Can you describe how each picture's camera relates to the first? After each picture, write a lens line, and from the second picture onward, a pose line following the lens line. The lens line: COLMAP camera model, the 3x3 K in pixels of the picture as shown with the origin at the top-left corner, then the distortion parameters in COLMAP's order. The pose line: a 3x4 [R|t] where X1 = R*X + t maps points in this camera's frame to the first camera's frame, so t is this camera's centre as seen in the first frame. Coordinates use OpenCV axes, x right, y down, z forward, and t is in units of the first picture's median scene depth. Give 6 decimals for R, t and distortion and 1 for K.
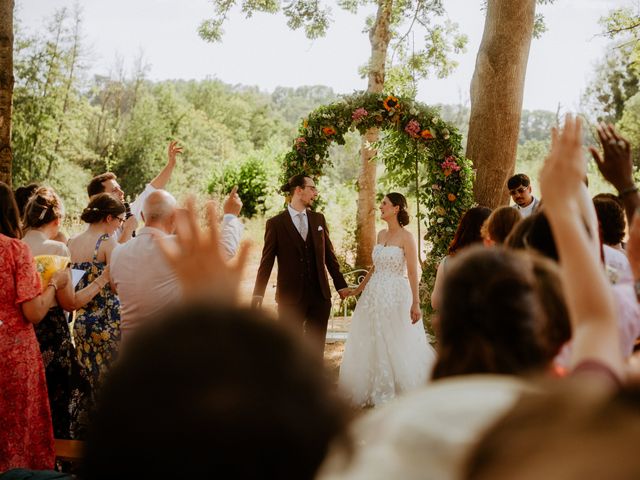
lens RADIAL K [[1373.9, 0, 320.0], [0, 1373.9, 240.0], [0, 0, 1]] dist [0.440056, -0.037488]
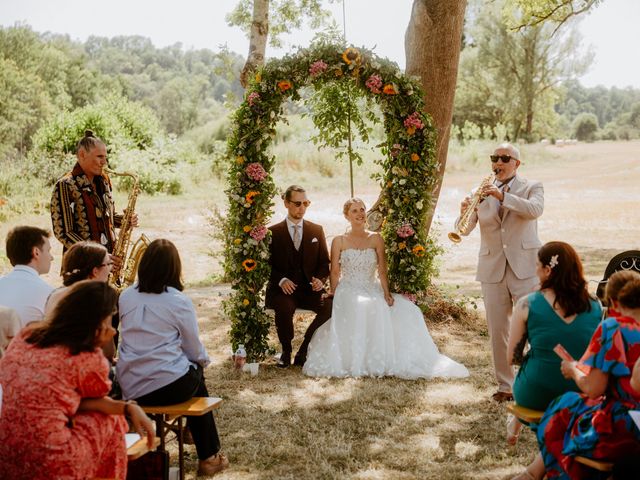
lens RADIAL K [[1412.3, 0, 320.0], [0, 1412.3, 240.0], [0, 0, 1]] dist [0.500783, -0.106994]
pose [[0.991241, -0.012540, 0.131466, -0.080744], [0.008687, 0.999517, 0.029843, -0.003381], [-0.131776, -0.028439, 0.990871, 0.042151]]
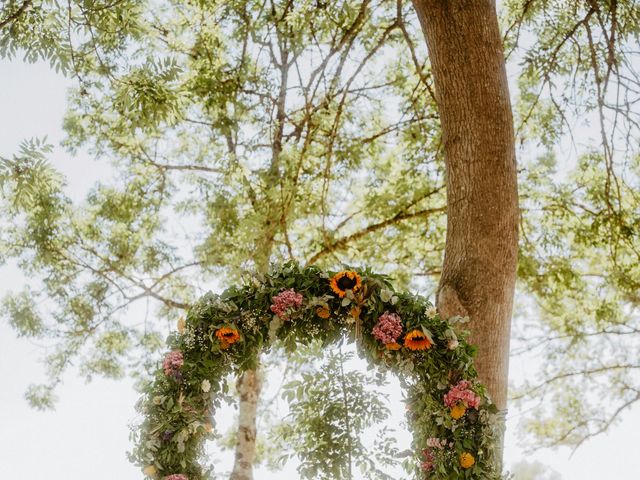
lens RADIAL K [[1253.1, 0, 317.4], [0, 1253.1, 490.3], [0, 0, 1]] dist [0.077328, 0.361359]
pose [[0.992195, -0.020677, 0.122972, -0.015757], [0.038426, 0.988865, -0.143770, 0.038722], [-0.118630, 0.147373, 0.981941, 0.456458]]
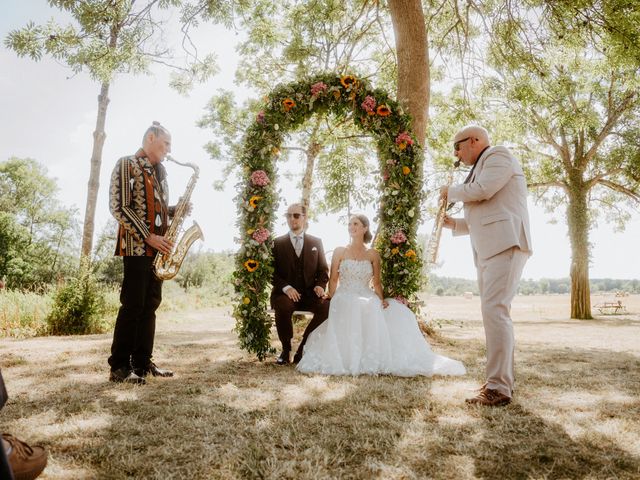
lens RADIAL K [[513.3, 0, 320.0], [0, 513.3, 240.0], [0, 0, 1]] dist [-0.096681, 0.002594]
pose [[0.995720, 0.020466, 0.090128, -0.001813], [-0.006412, 0.988121, -0.153544, 0.066740], [-0.092199, 0.152309, 0.984023, 0.534700]]
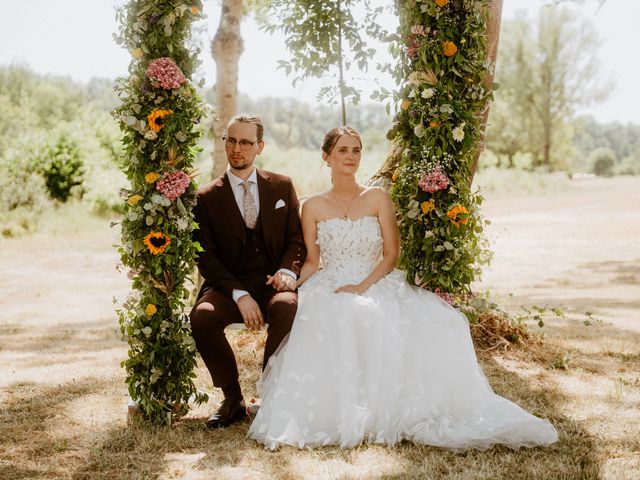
lens RADIAL K [[1412.3, 0, 320.0], [0, 1412.3, 240.0], [0, 0, 1]] dist [0.500783, -0.106994]
pose [[0.992059, -0.019599, 0.124240, -0.019512], [0.020056, 0.999796, -0.002423, 0.035876], [-0.124167, 0.004896, 0.992249, 0.388419]]
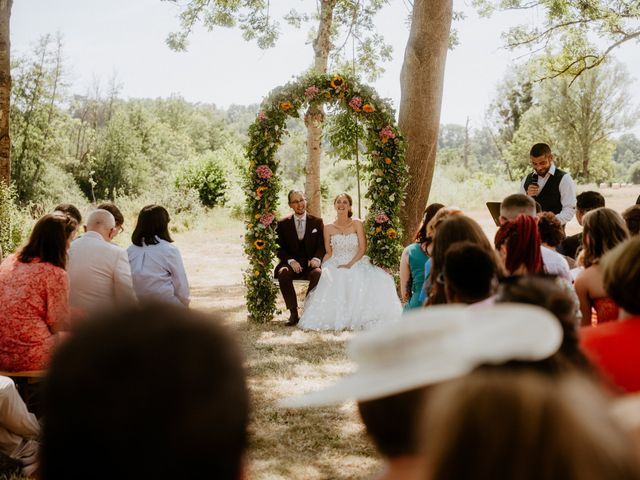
lens RADIAL K [[1163.6, 0, 320.0], [0, 1163.6, 240.0], [0, 0, 1]] dist [0.361013, 0.043959]
pose [[0.998978, -0.009371, 0.044220, -0.008397], [0.009263, 0.999954, 0.002647, 0.029525], [-0.044243, -0.002235, 0.999018, -0.015640]]
